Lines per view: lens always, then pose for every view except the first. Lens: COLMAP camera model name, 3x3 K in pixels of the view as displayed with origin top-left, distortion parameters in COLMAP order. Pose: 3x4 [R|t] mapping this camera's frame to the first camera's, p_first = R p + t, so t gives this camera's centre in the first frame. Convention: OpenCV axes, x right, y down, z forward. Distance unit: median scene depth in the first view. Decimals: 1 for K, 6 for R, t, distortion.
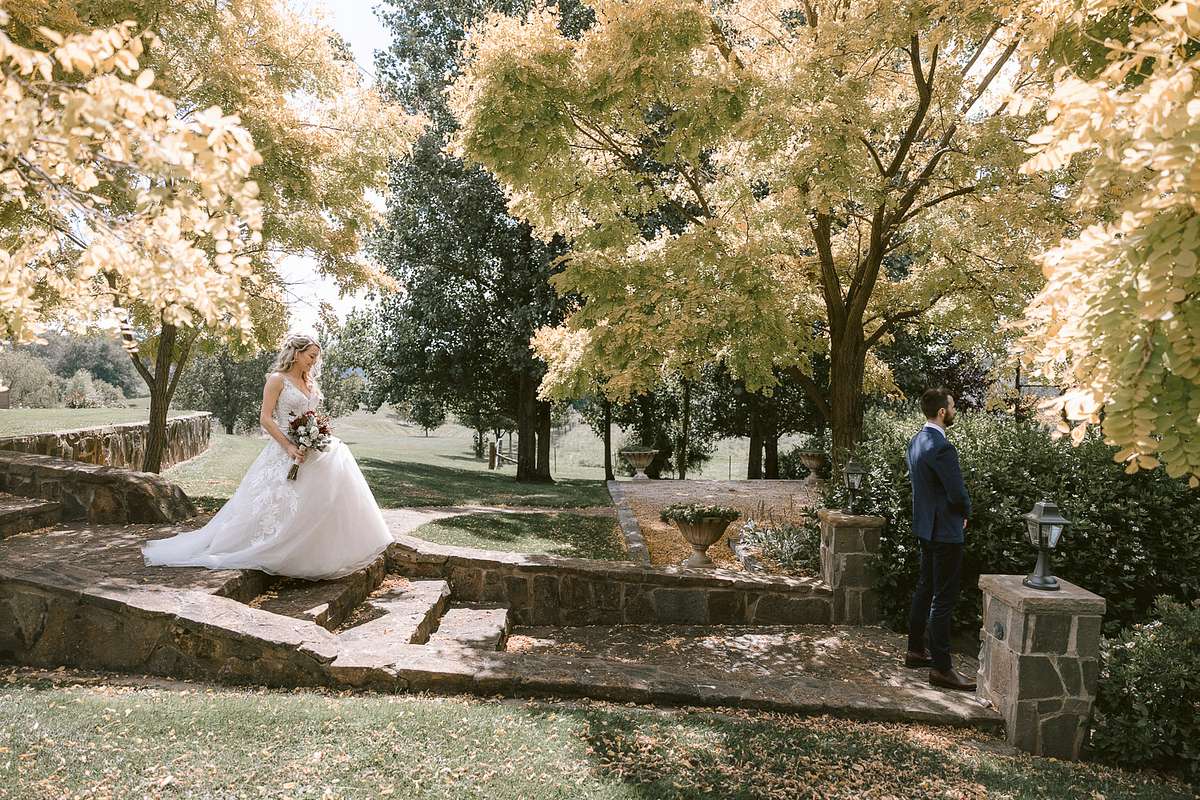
lens RADIAL K [[741.0, 0, 625.3], [0, 741.0, 398.1], [0, 0, 1]] dist [0.004249, 0.002694]
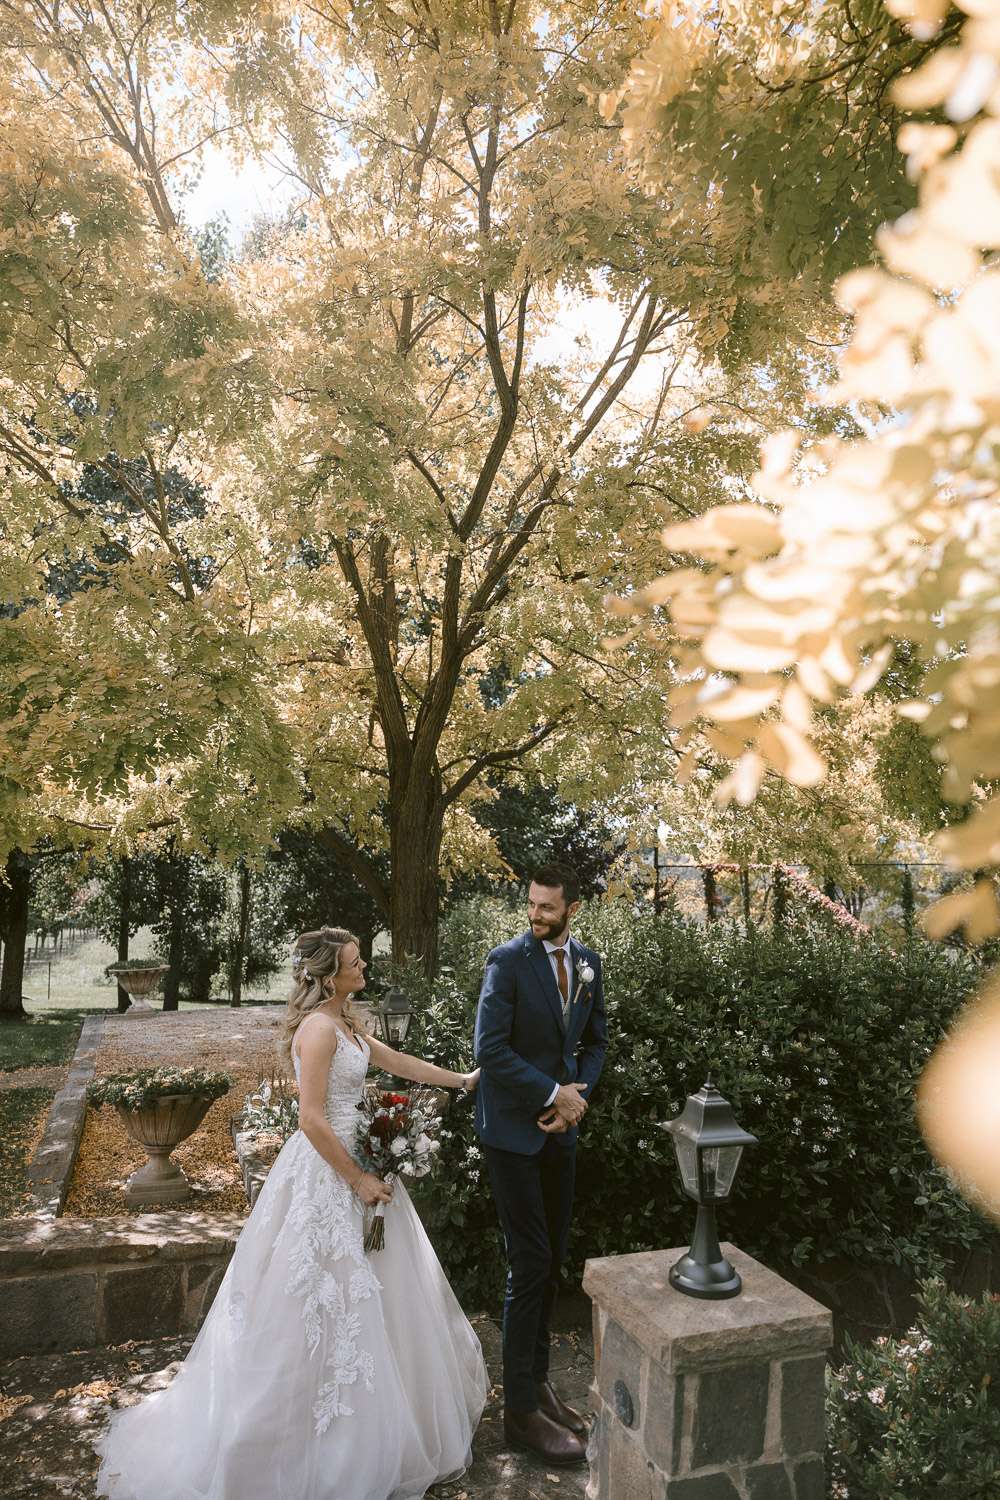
lens RADIAL K [[926.3, 0, 499.7], [0, 926.3, 777.5], [0, 0, 1]] dist [0.004249, 0.002694]
pose [[0.949740, 0.025929, 0.311963, 0.164048], [0.010359, 0.993415, -0.114106, 0.004509], [-0.312867, 0.111603, 0.943217, 0.301715]]
